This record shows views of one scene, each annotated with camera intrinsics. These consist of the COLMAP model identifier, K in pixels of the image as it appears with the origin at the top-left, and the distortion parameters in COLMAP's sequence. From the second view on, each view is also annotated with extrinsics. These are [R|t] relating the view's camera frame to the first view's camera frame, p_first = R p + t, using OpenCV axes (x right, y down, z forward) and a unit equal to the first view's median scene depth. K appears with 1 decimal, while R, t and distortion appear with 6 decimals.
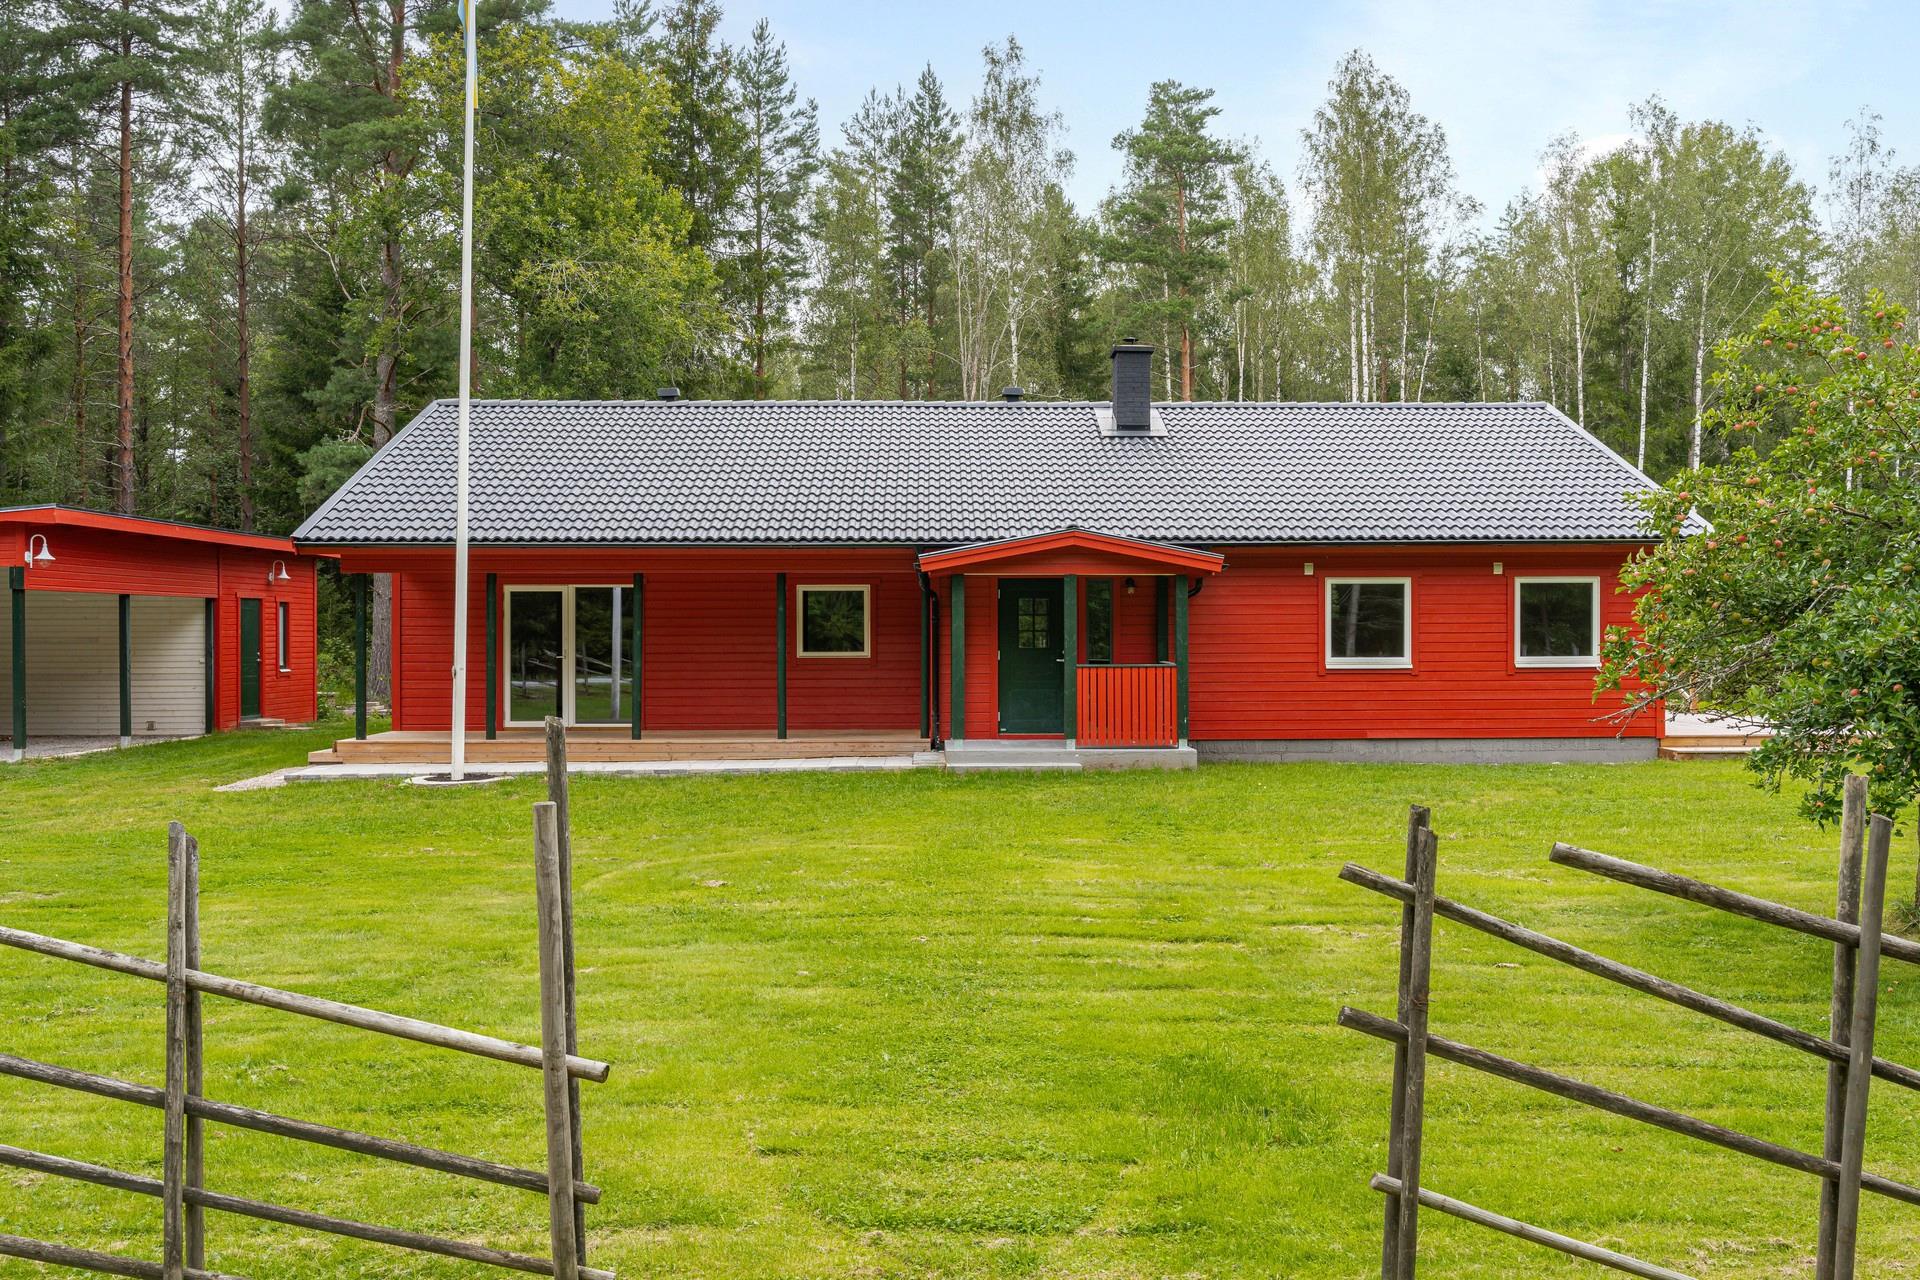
lens RADIAL K [[1709.5, 0, 982.1], [0, 1709.5, 642.9], [0, 0, 1]] dist [-0.004425, -0.017400]
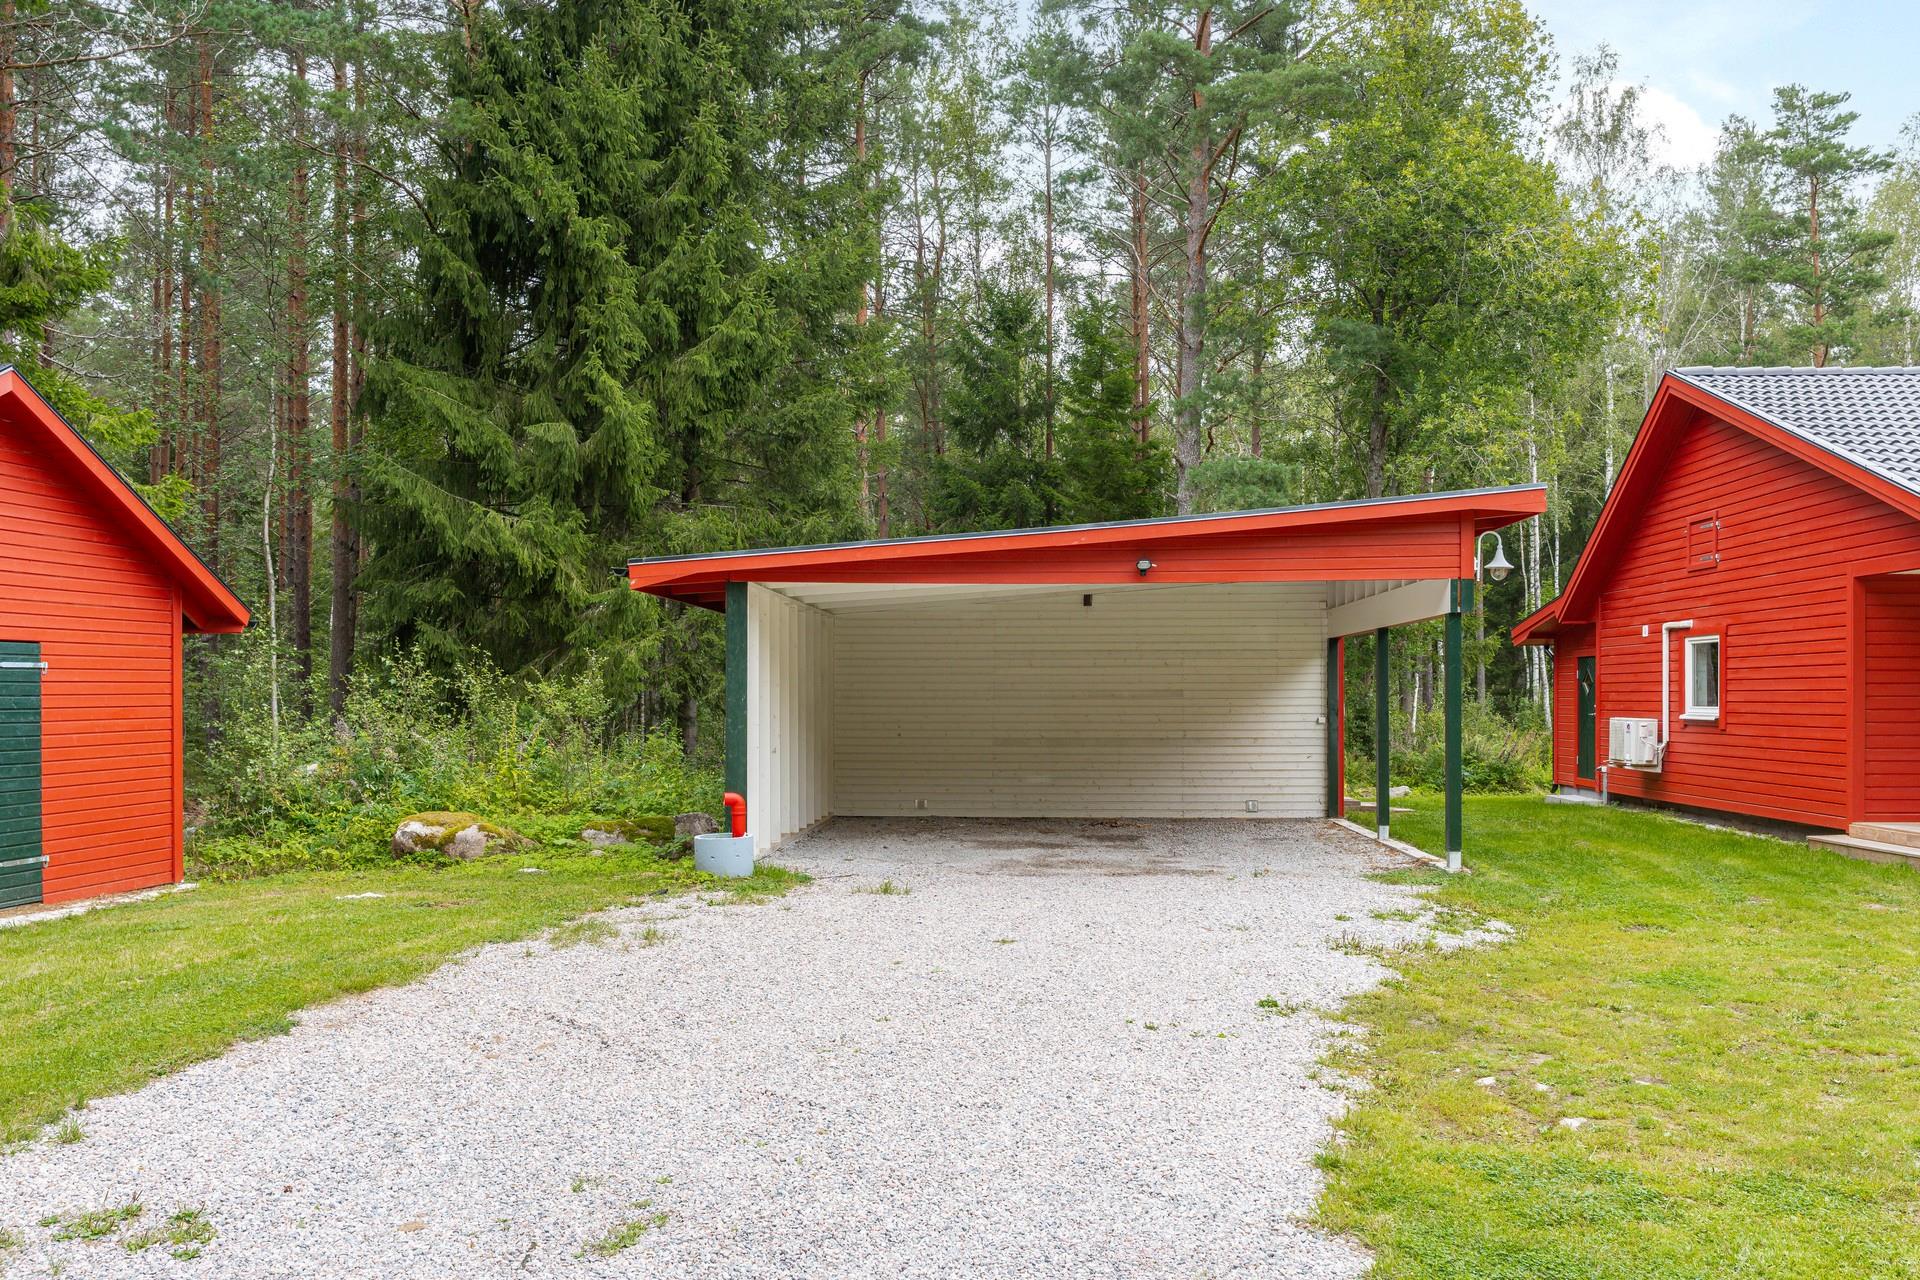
lens RADIAL K [[1582.5, 0, 957.9], [0, 1582.5, 689.1], [0, 0, 1]] dist [-0.009690, -0.009462]
pose [[0.997398, 0.000827, -0.072092, -0.374361], [-0.001688, 0.999928, -0.011886, 0.003261], [0.072077, 0.011977, 0.997327, 0.190192]]
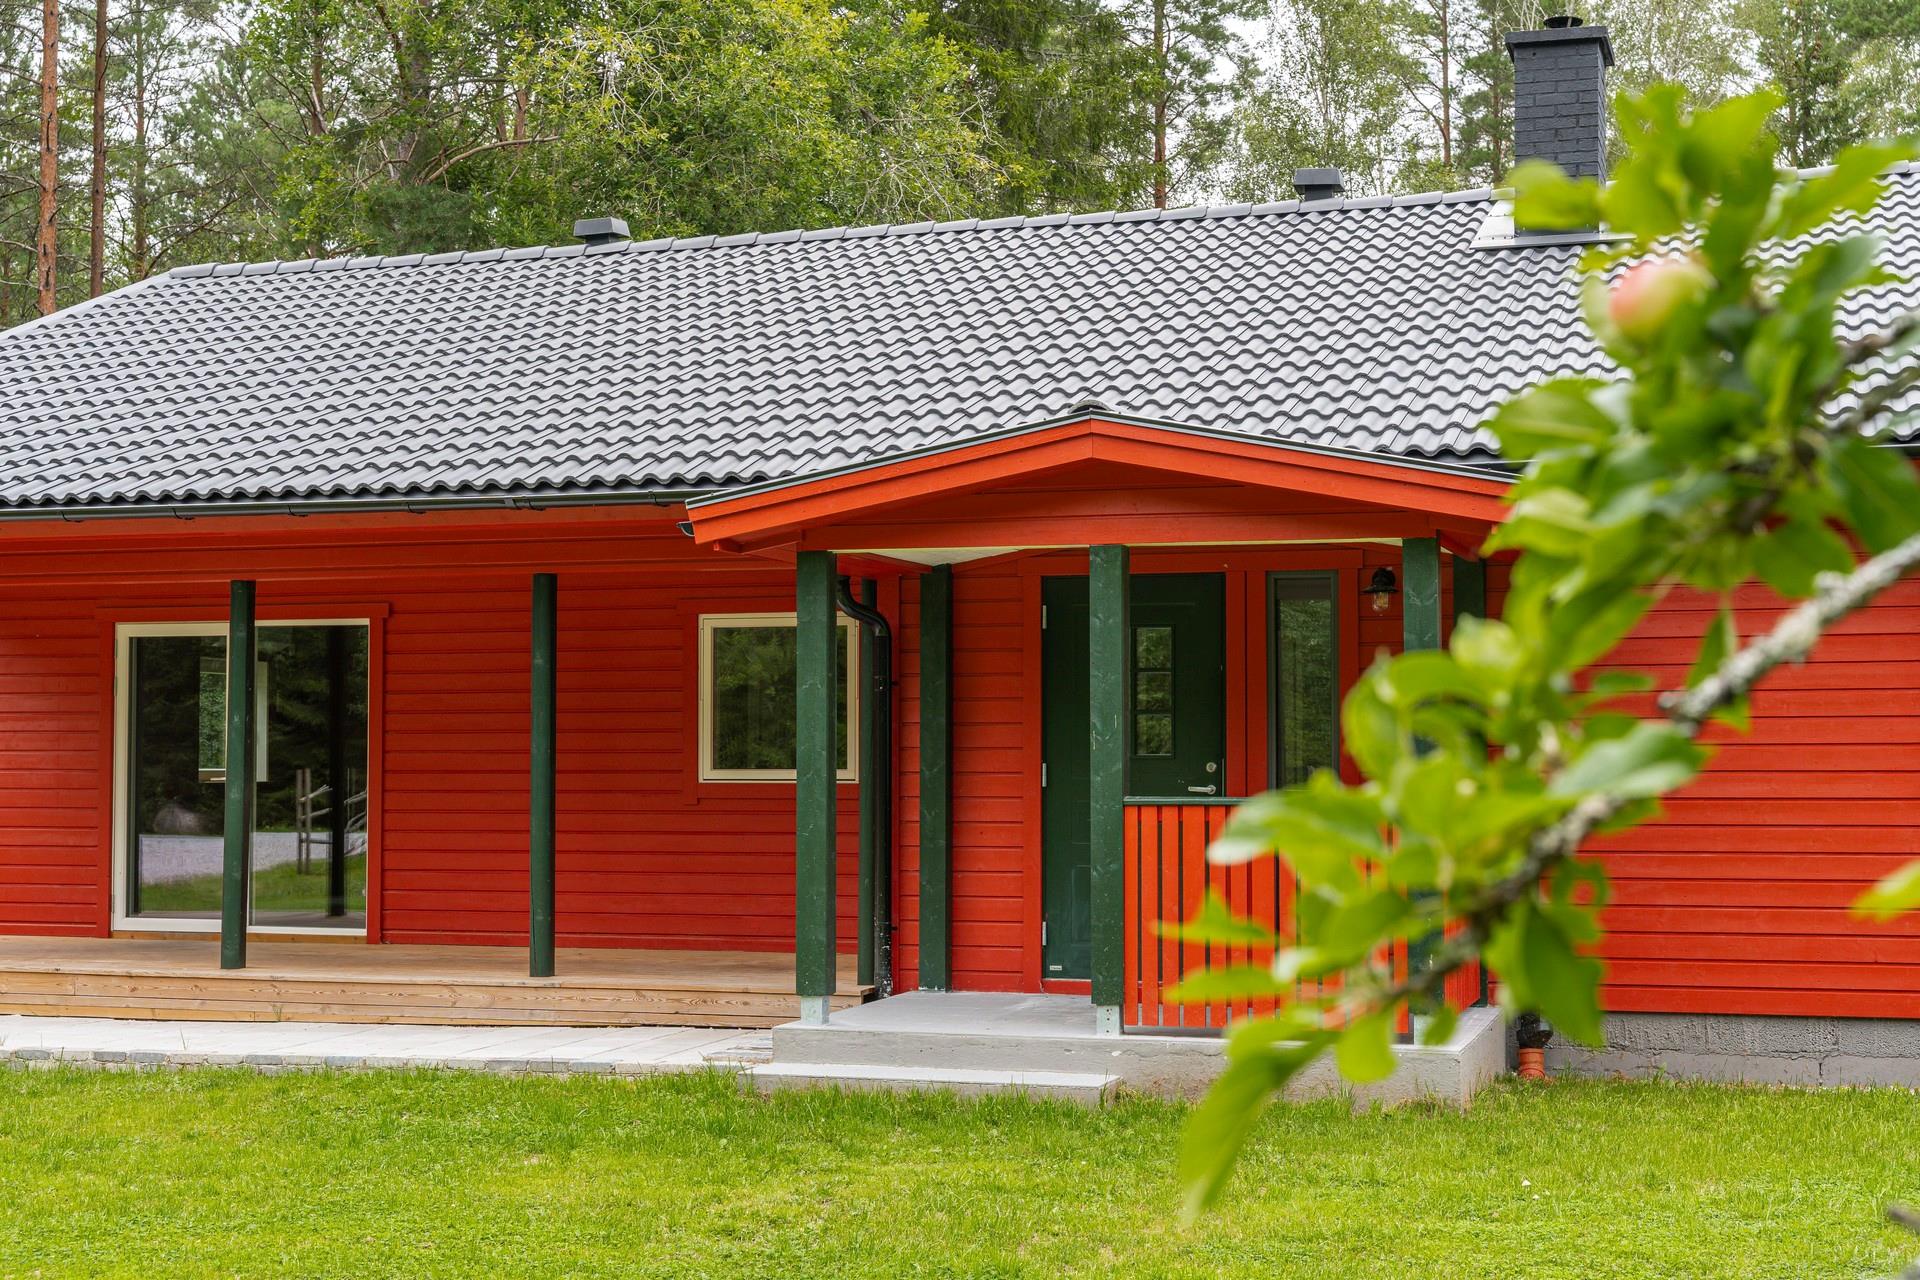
lens RADIAL K [[2602.9, 0, 960.0], [0, 2602.9, 640.0], [0, 0, 1]] dist [-0.001954, -0.007361]
pose [[0.939229, -0.016471, -0.342896, 0.101827], [-0.002108, 0.998553, -0.053739, 0.004489], [0.343284, 0.051196, 0.937835, 0.230834]]
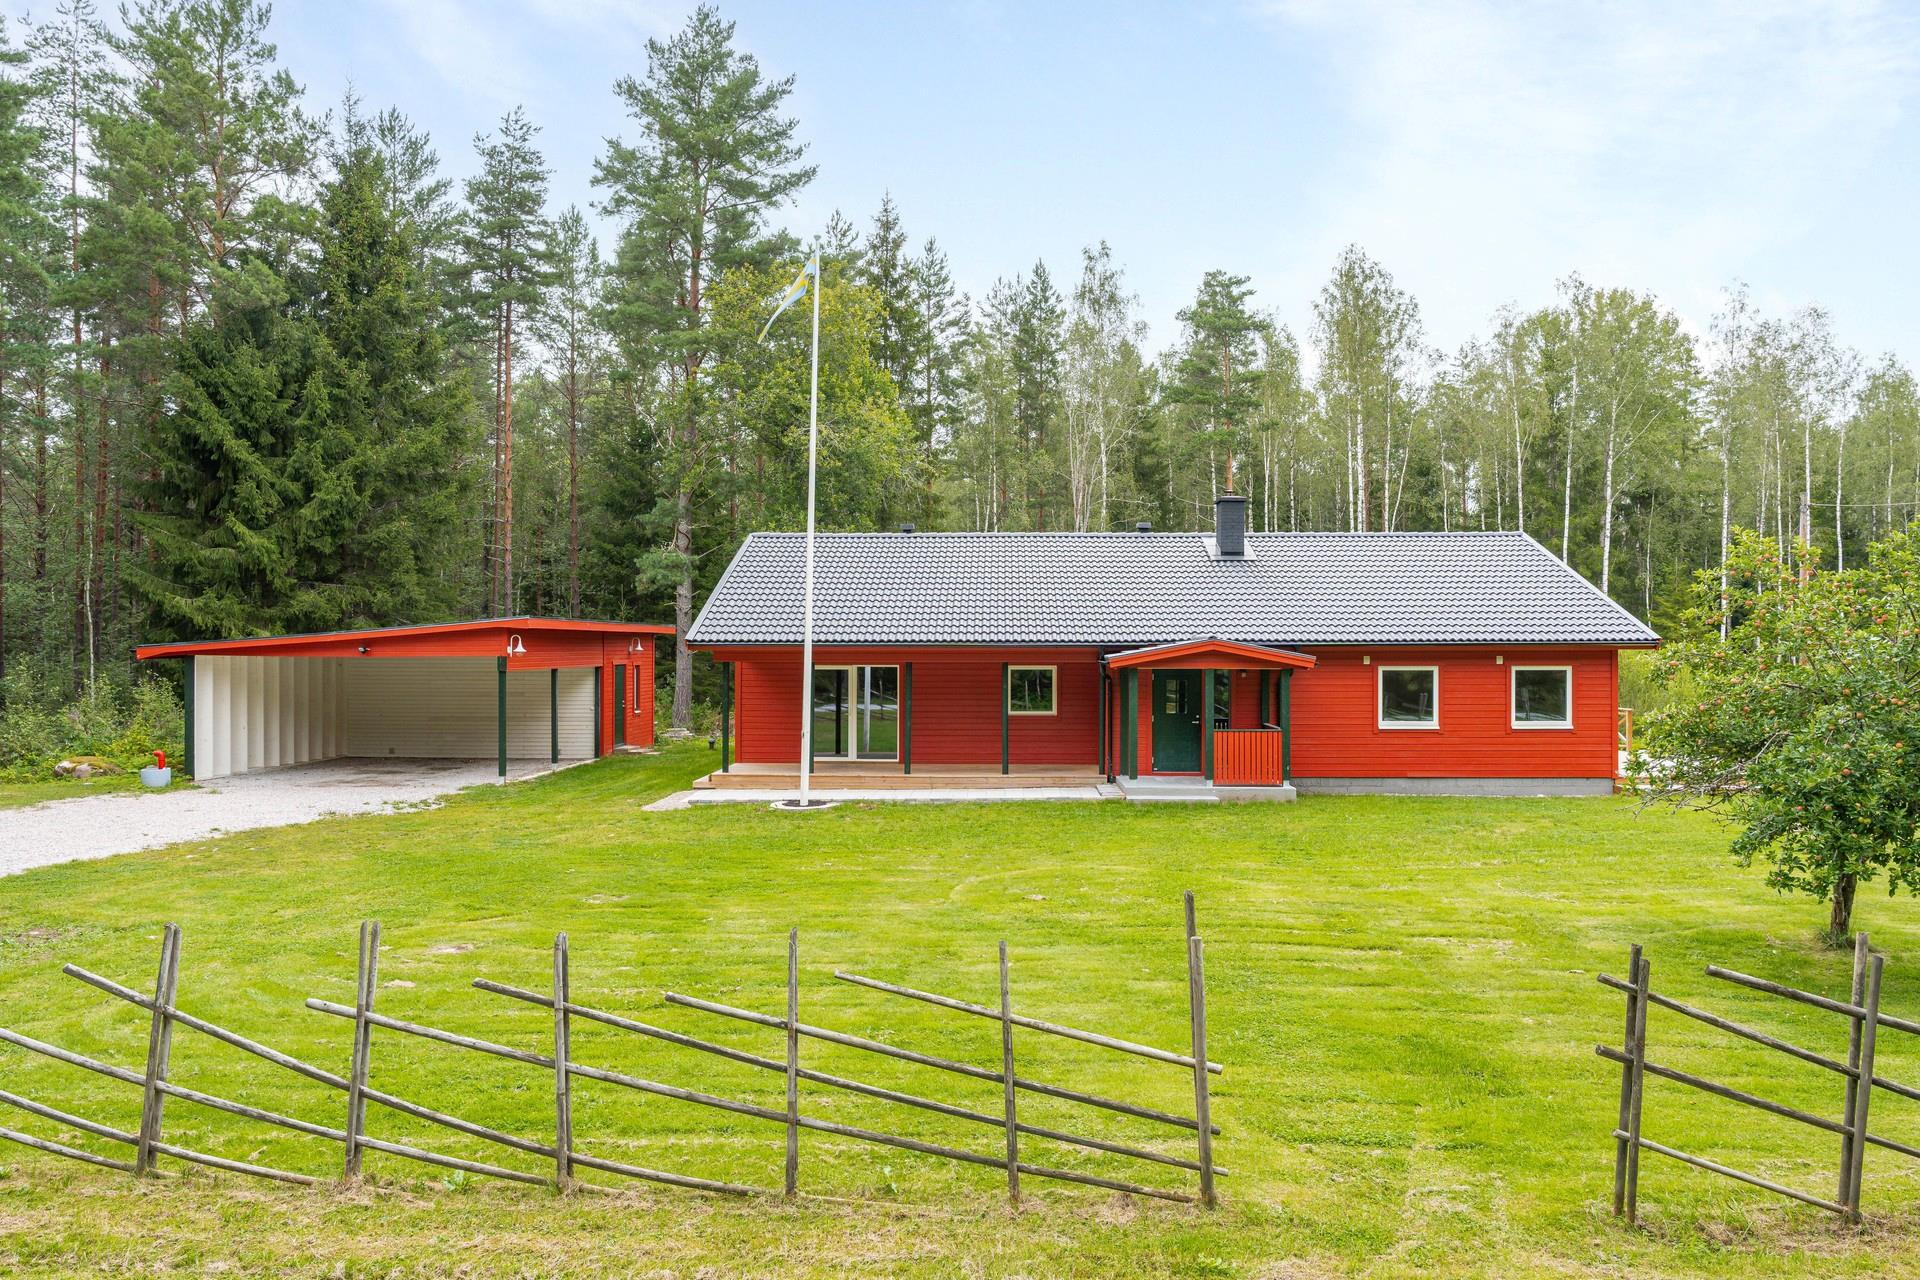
lens RADIAL K [[1276.8, 0, 960.0], [0, 1276.8, 640.0], [0, 0, 1]] dist [-0.006598, -0.003845]
pose [[0.998071, 0.003045, -0.062002, -0.046100], [-0.003700, 0.999939, -0.010453, -0.025278], [0.061967, 0.010662, 0.998021, -0.055945]]
